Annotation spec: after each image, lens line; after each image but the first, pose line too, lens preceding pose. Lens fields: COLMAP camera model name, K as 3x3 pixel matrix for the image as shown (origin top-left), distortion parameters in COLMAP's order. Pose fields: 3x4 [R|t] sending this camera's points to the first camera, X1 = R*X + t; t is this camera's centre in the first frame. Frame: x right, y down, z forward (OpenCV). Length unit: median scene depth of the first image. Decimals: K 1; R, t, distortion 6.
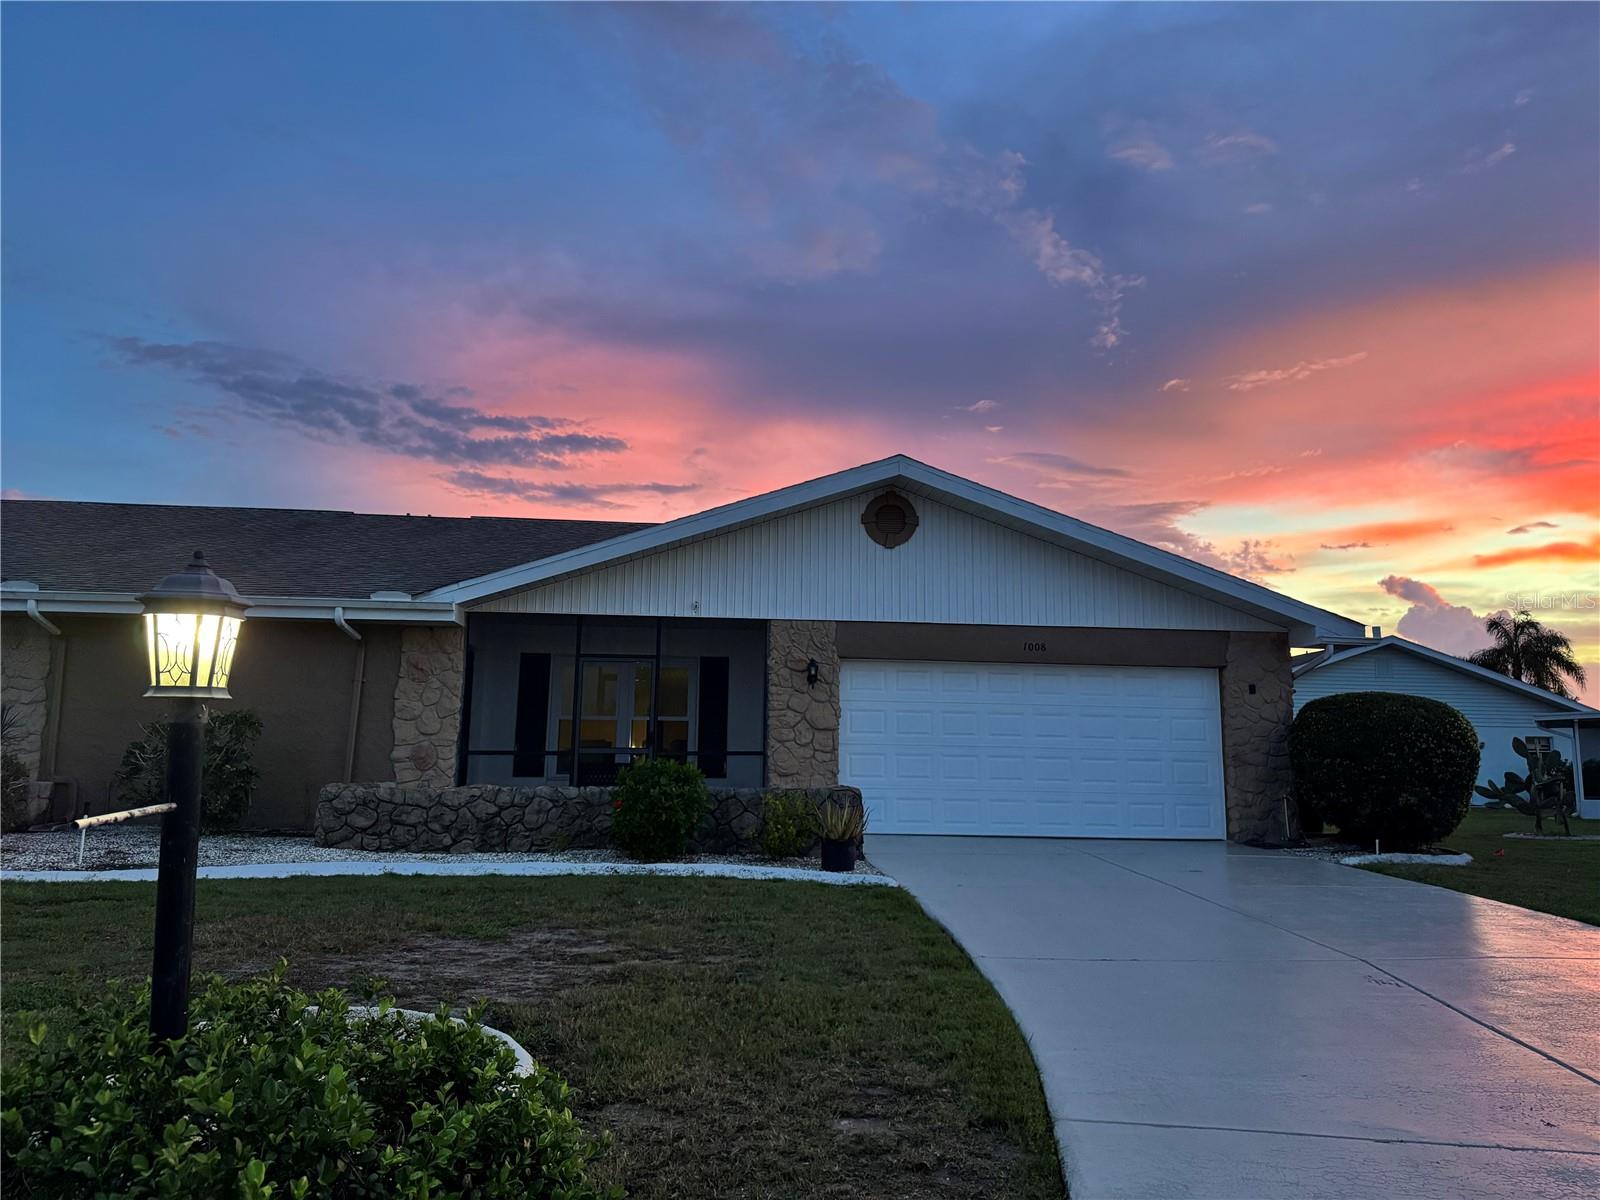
lens RADIAL K [[1113.4, 0, 800.4], [0, 1113.4, 590.1], [0, 0, 1]] dist [0.075667, -0.103648]
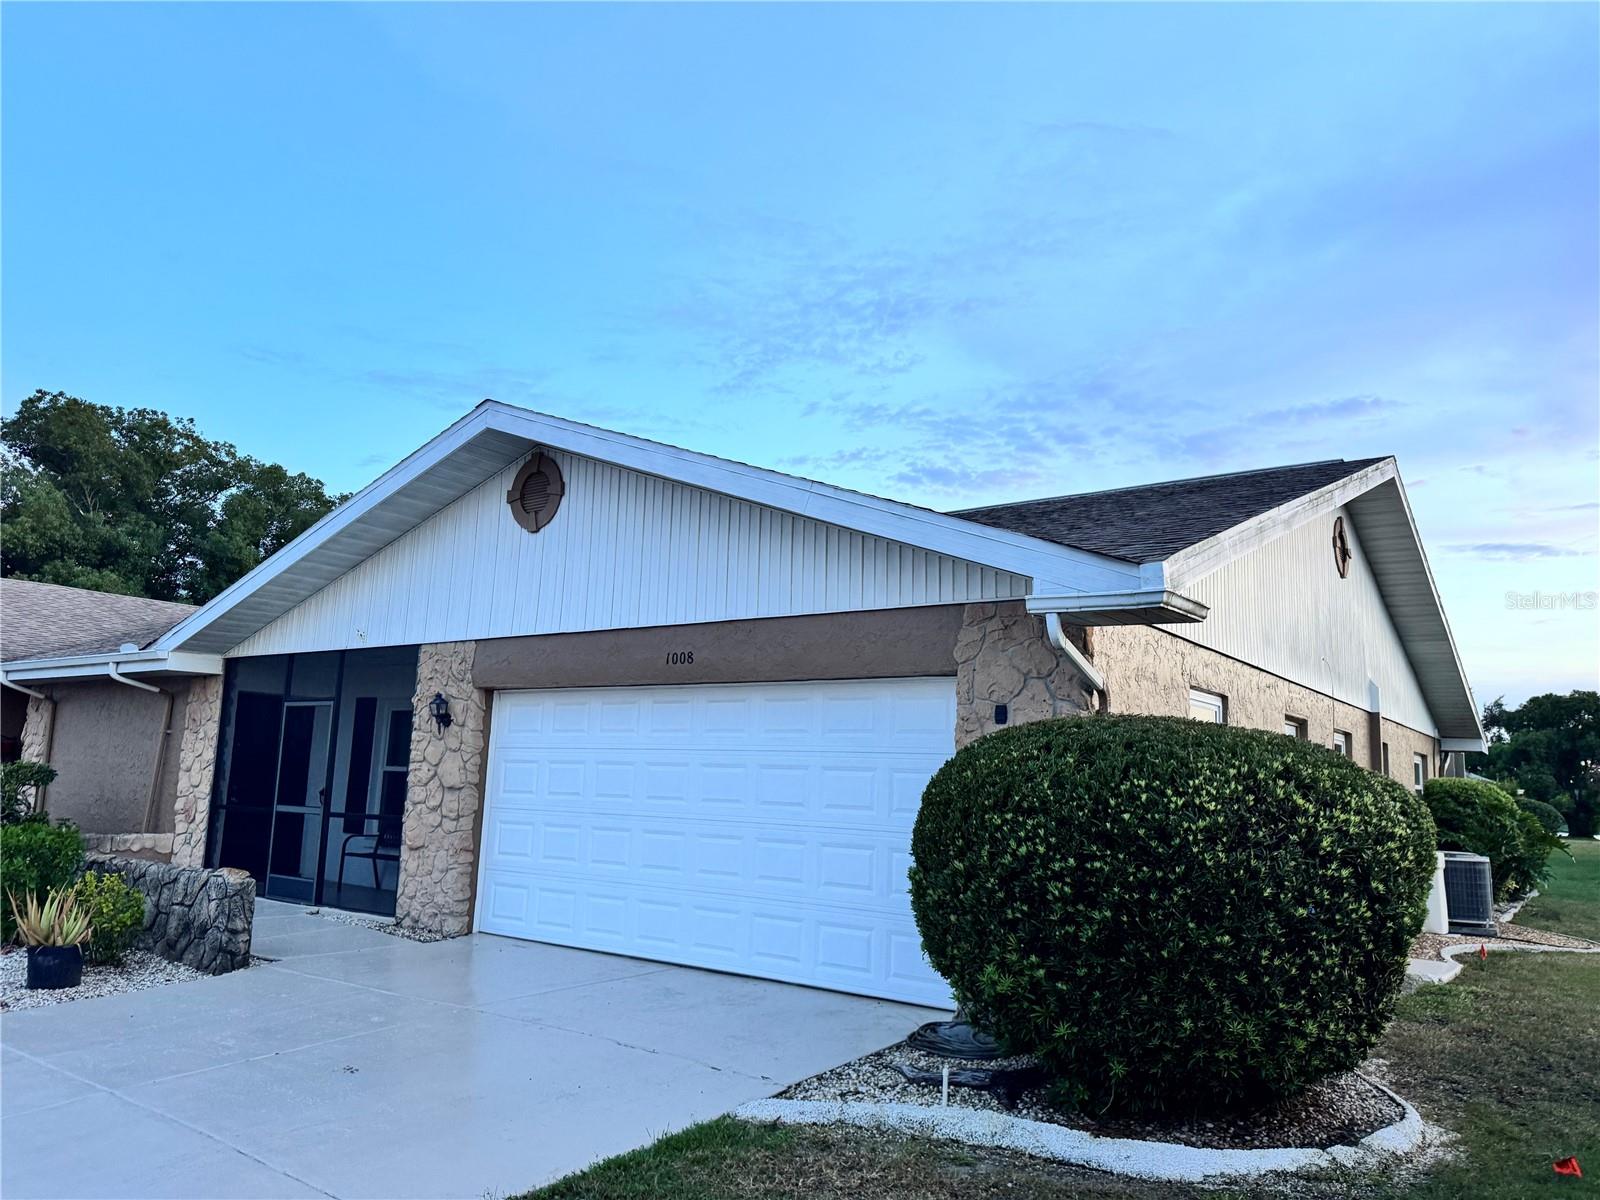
lens RADIAL K [[1106.4, 0, 836.9], [0, 1106.4, 605.2], [0, 0, 1]] dist [0.190047, -0.369651]
pose [[0.739592, -0.092994, -0.666600, 0.772321], [0.078399, 0.995570, -0.051904, 0.067615], [0.668474, -0.013873, 0.743606, 0.660467]]
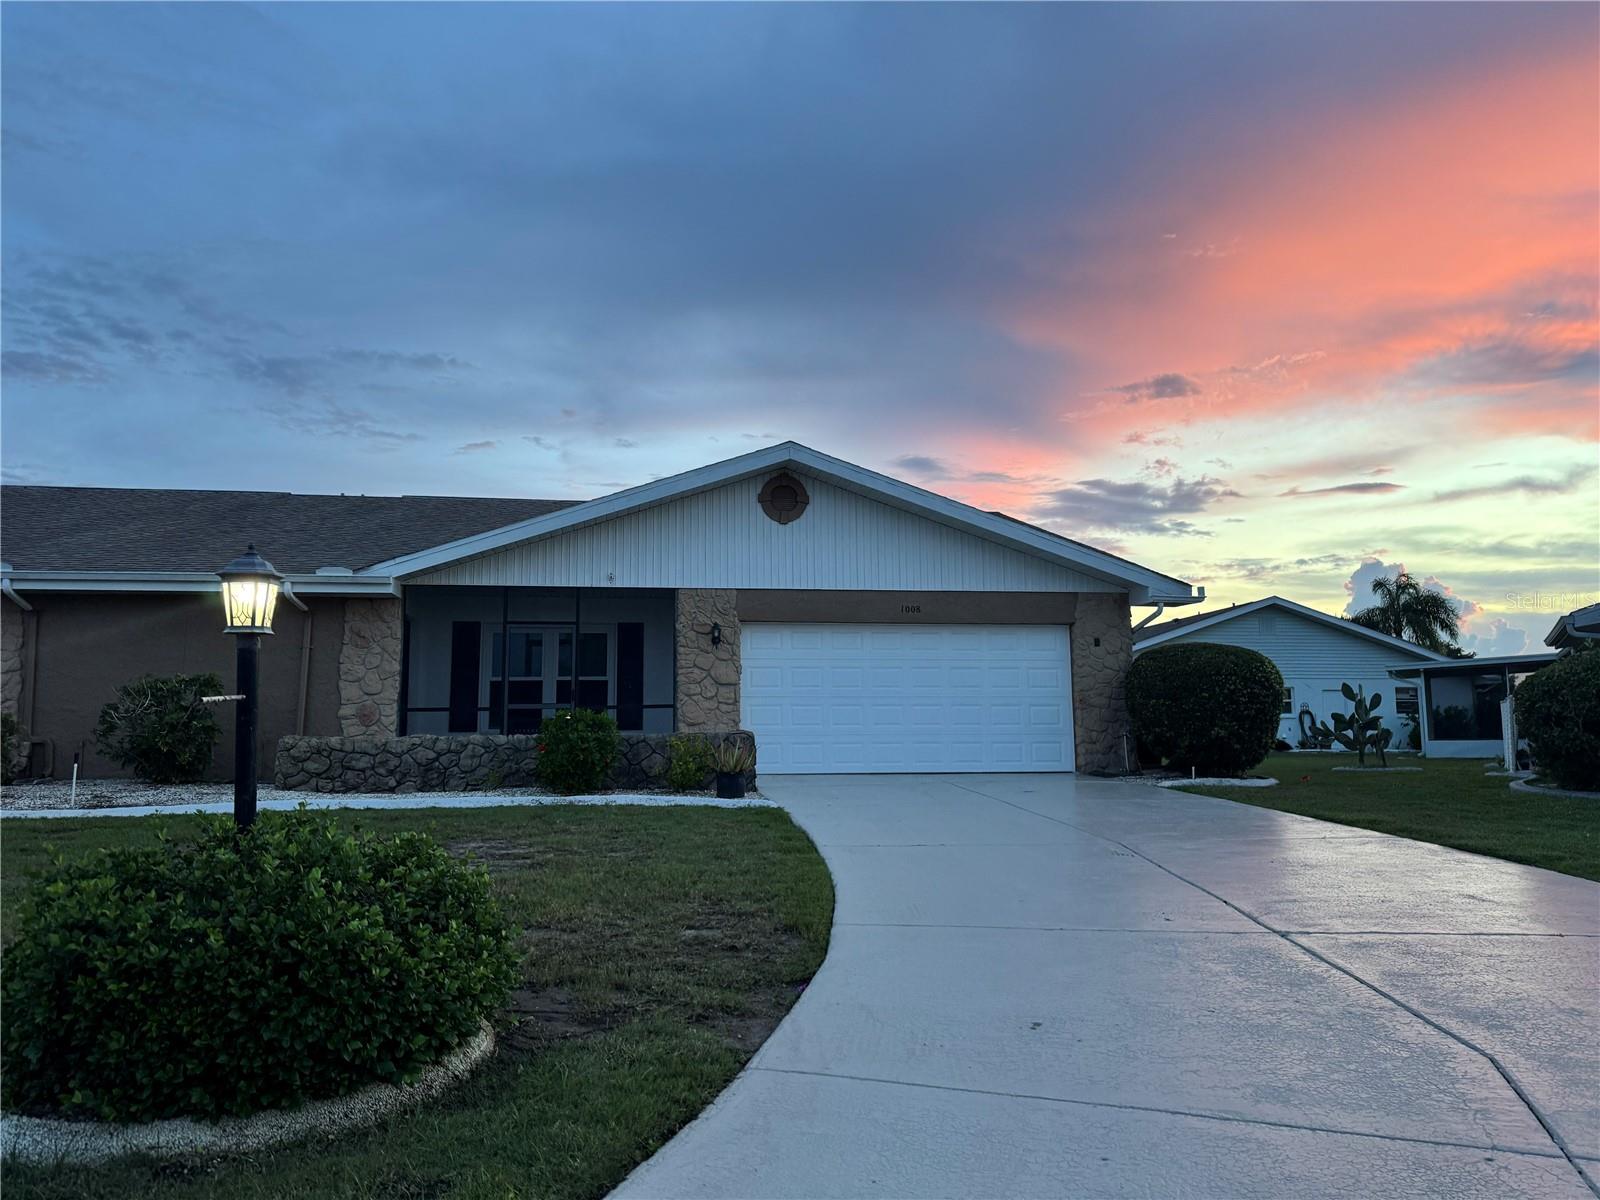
lens RADIAL K [[1126.4, 0, 802.6], [0, 1126.4, 602.7], [0, 0, 1]] dist [0.086203, -0.122786]
pose [[0.998456, -0.014494, 0.053630, 0.040636], [0.012478, 0.999210, 0.037732, -0.000662], [-0.054135, -0.037004, 0.997848, -0.160217]]
